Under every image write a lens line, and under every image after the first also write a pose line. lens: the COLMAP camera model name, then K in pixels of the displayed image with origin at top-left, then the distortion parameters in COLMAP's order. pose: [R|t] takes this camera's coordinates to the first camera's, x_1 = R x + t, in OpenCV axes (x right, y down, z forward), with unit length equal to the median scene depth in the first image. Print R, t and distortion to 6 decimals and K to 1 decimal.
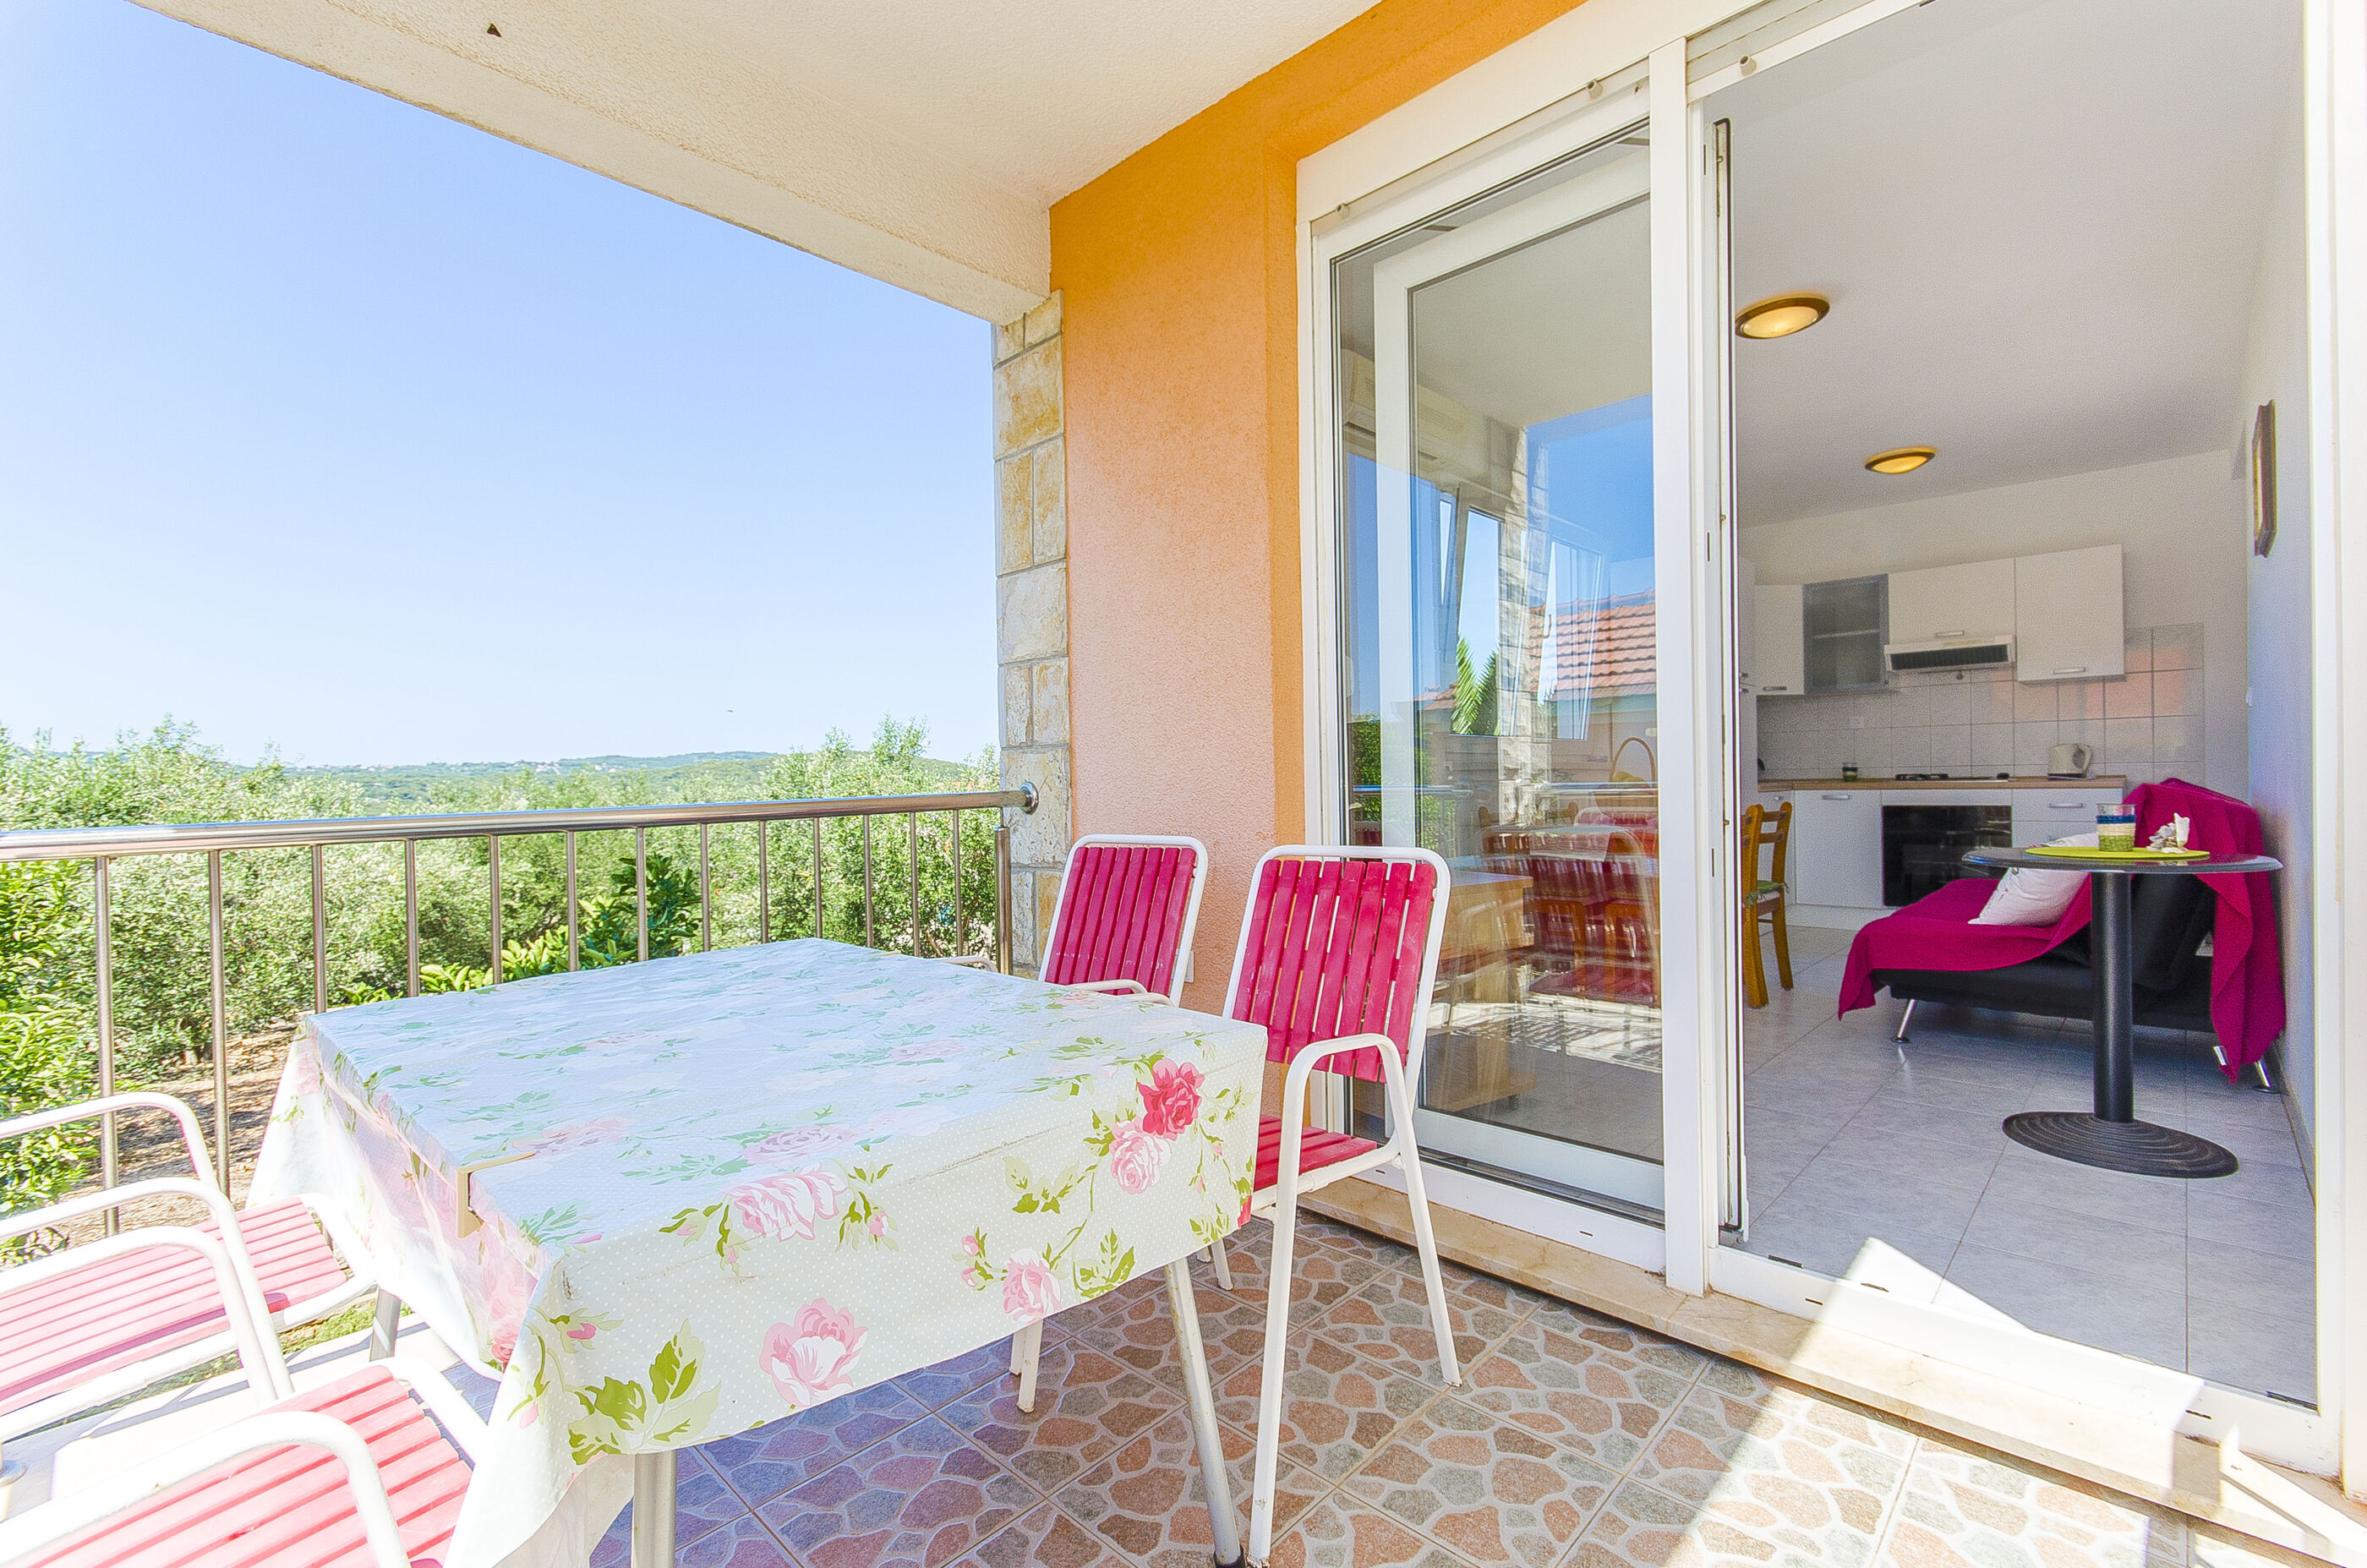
lens RADIAL K [[1027.7, 0, 1183.5], [0, 1027.7, 784.0], [0, 0, 1]] dist [0.001273, 0.000067]
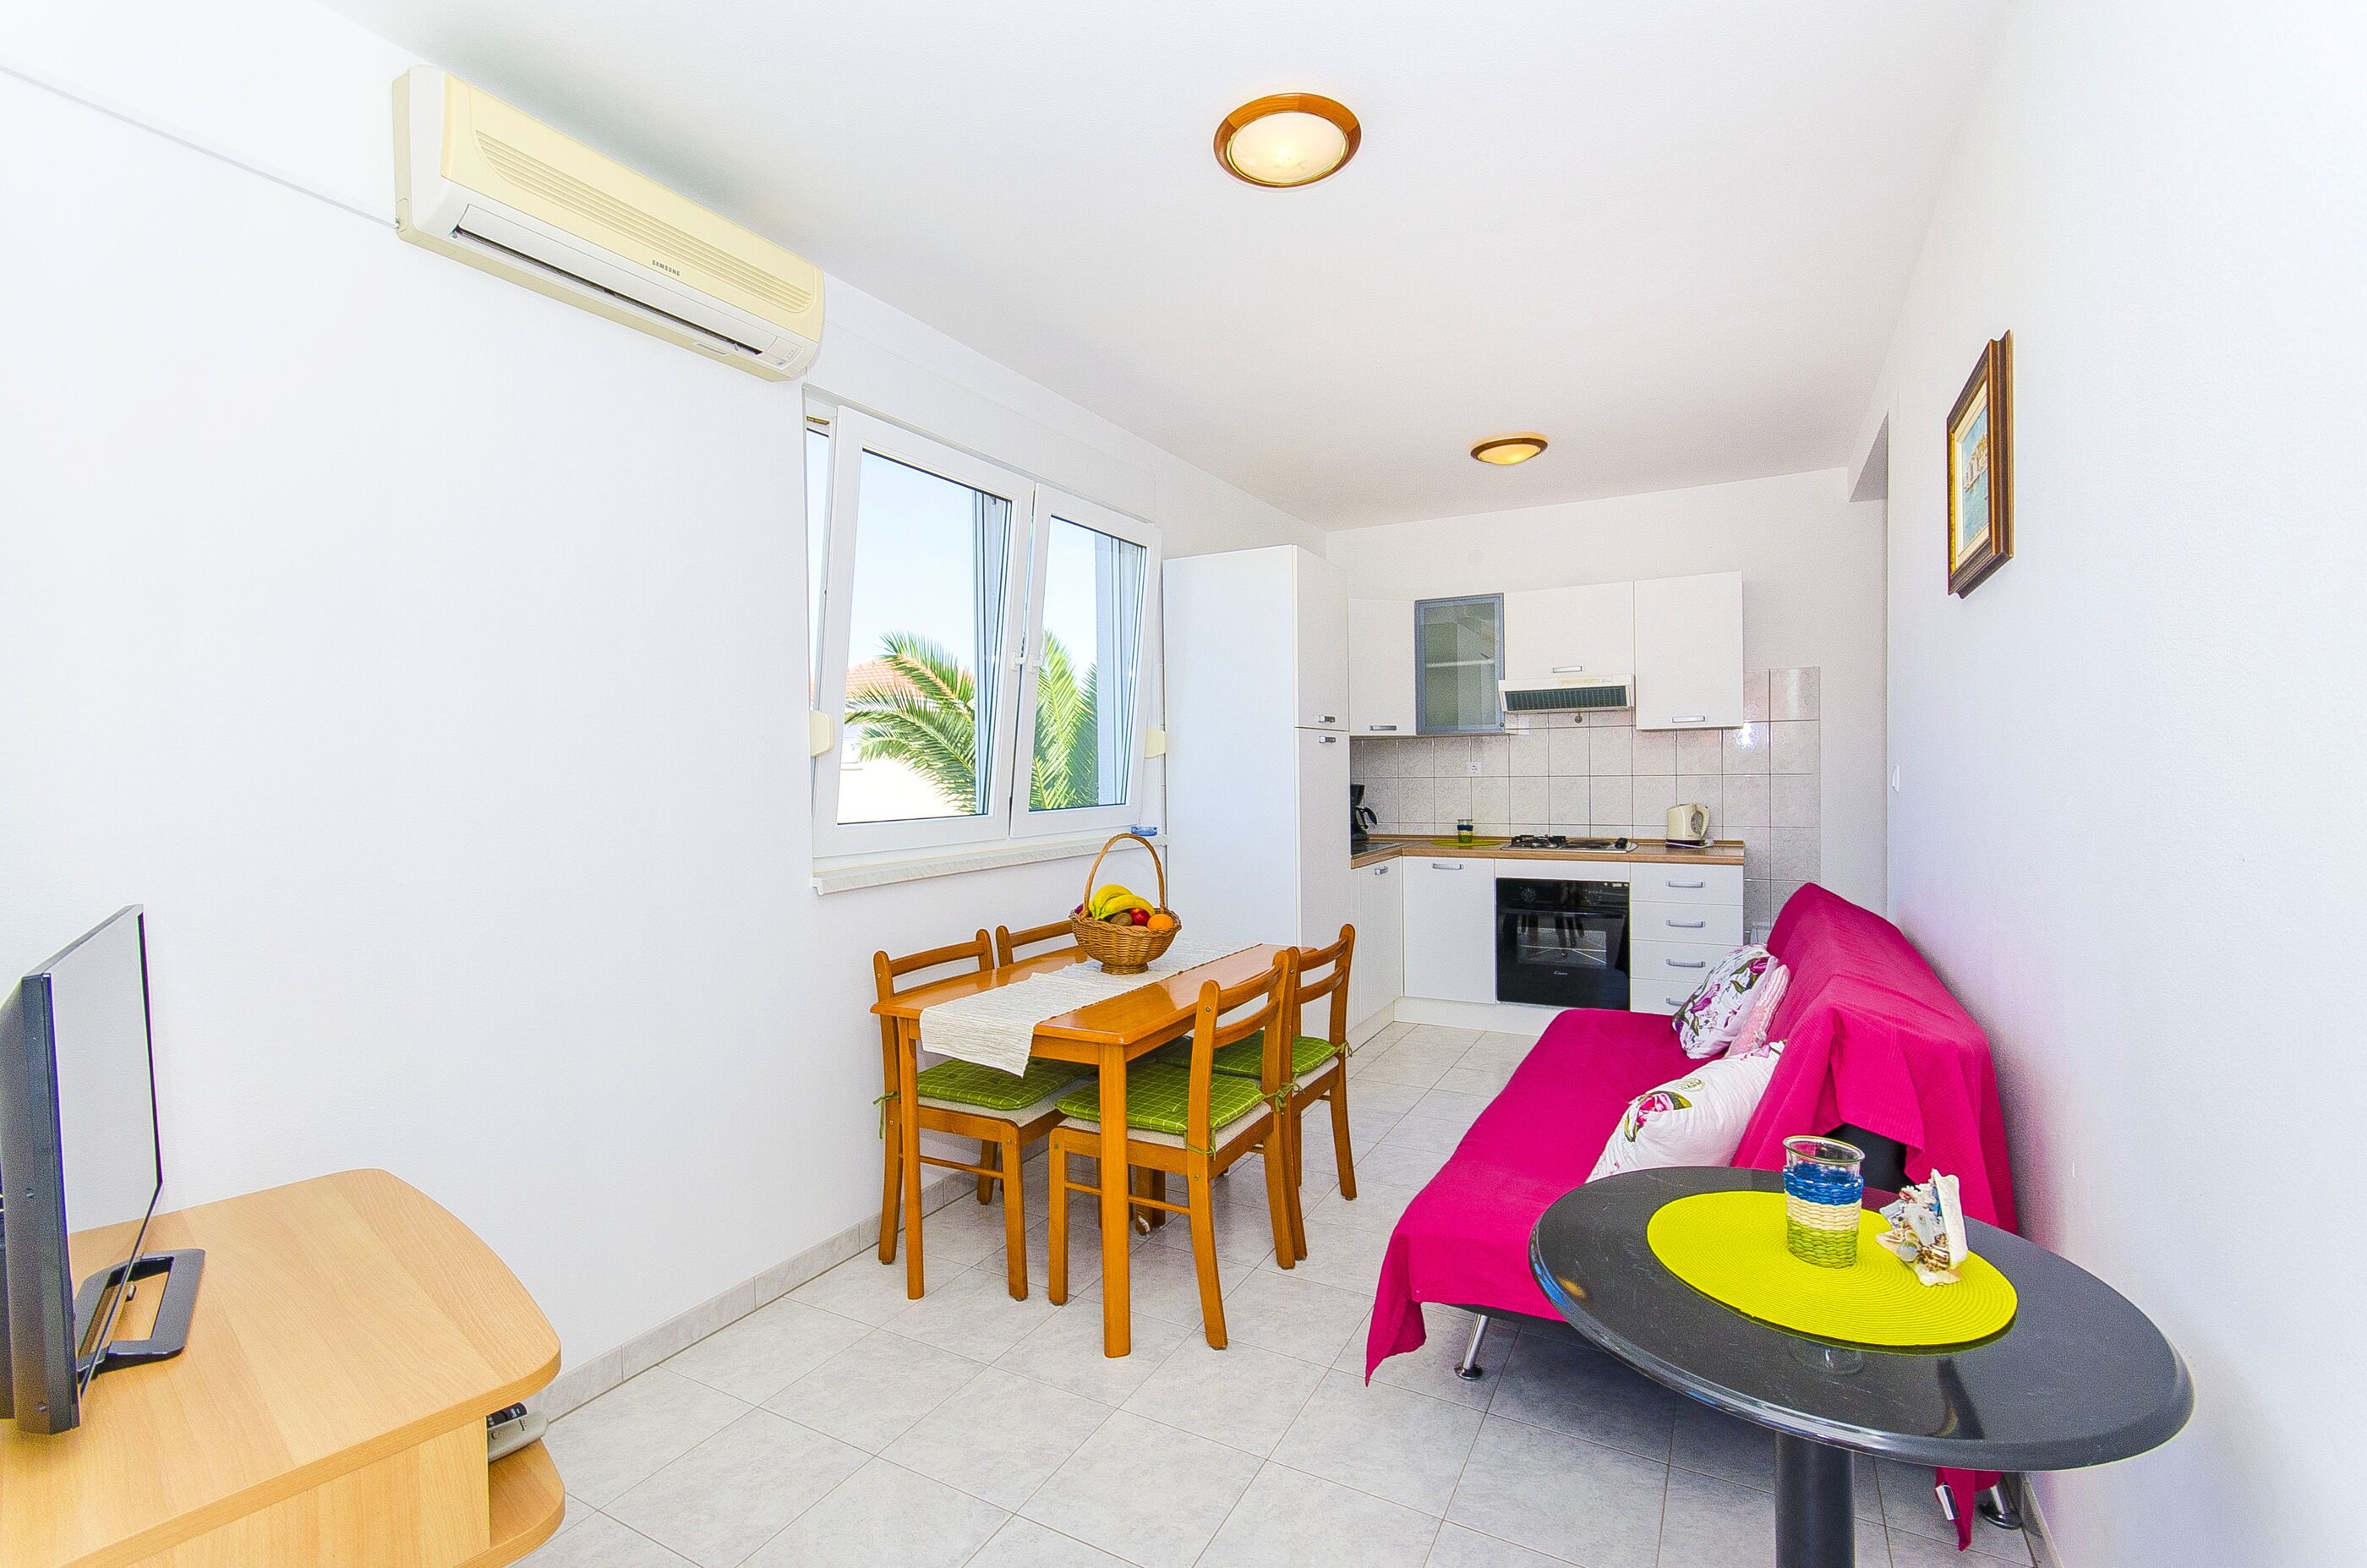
lens RADIAL K [[1032.6, 0, 1183.5], [0, 1032.6, 784.0], [0, 0, 1]] dist [0.004610, 0.000324]
pose [[0.964696, -0.004225, 0.263333, 0.229562], [0.002486, 0.999973, 0.006937, -0.060576], [-0.263355, -0.006038, 0.964680, 0.280832]]
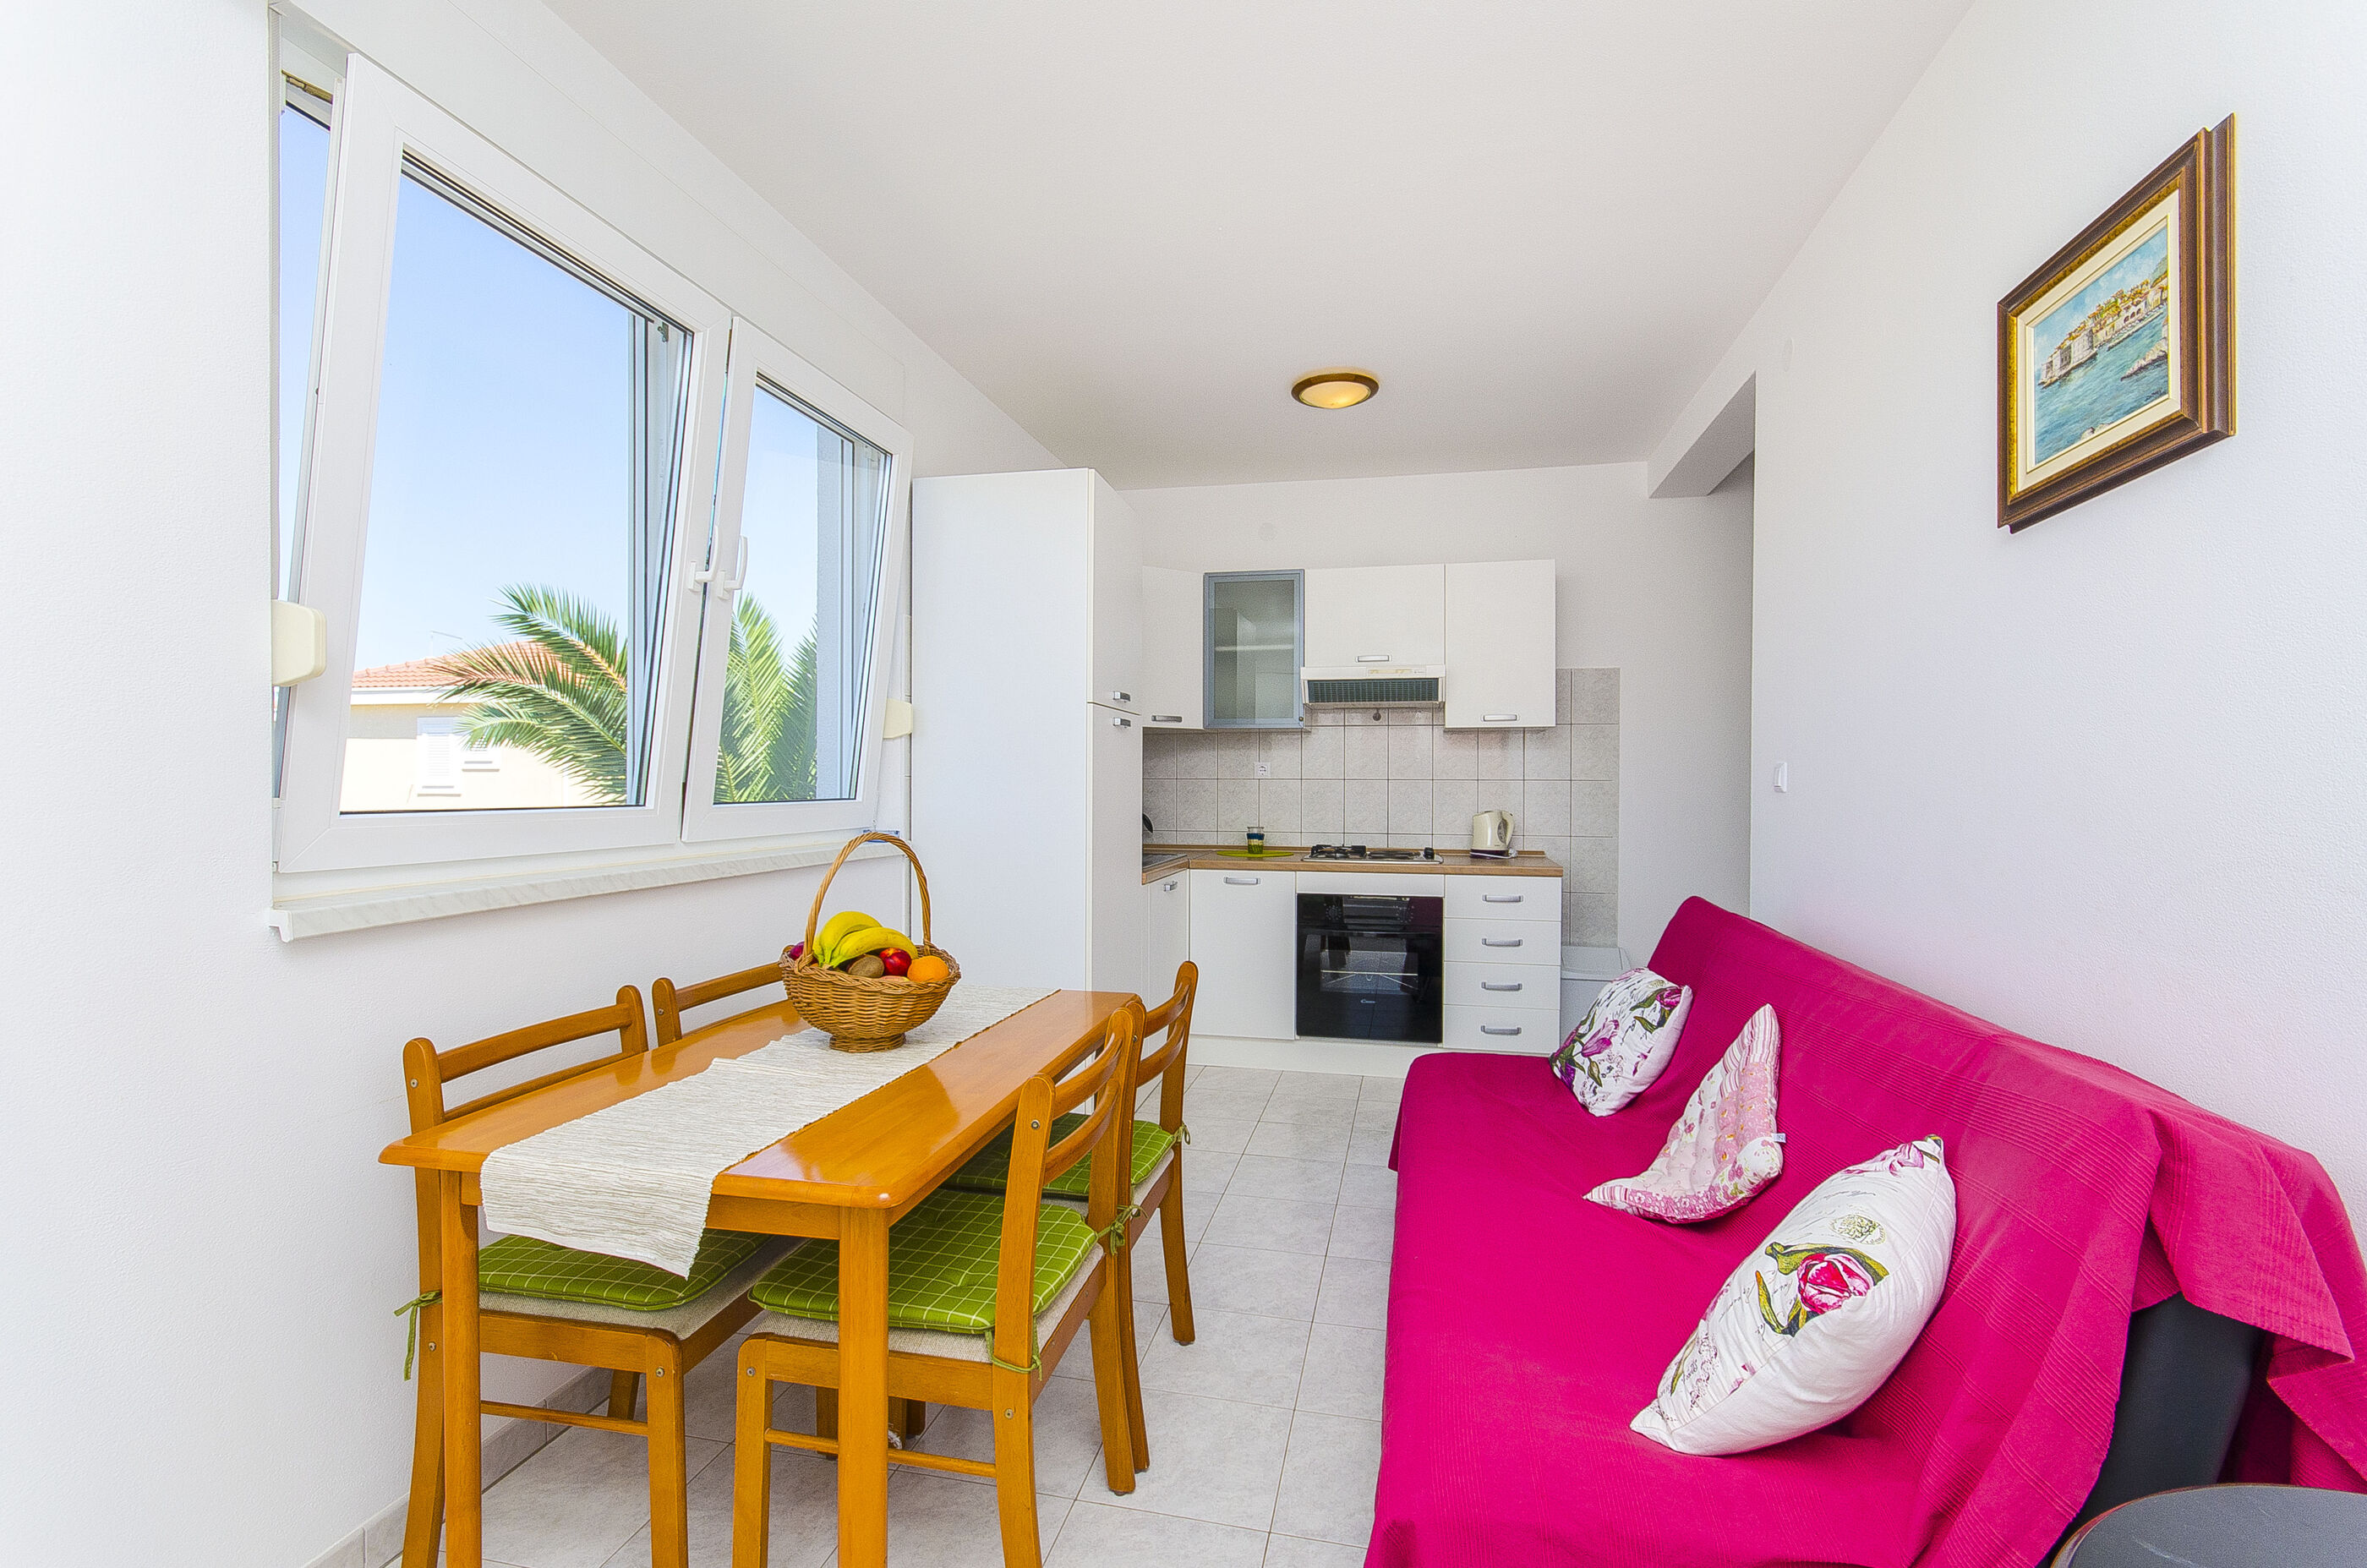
lens RADIAL K [[1032.6, 0, 1183.5], [0, 1032.6, 784.0], [0, 0, 1]] dist [0.004610, 0.000324]
pose [[0.855914, 0.016933, 0.516841, 0.248731], [-0.013685, 0.999855, -0.010095, -0.046926], [-0.516937, 0.001567, 0.856022, 0.438010]]
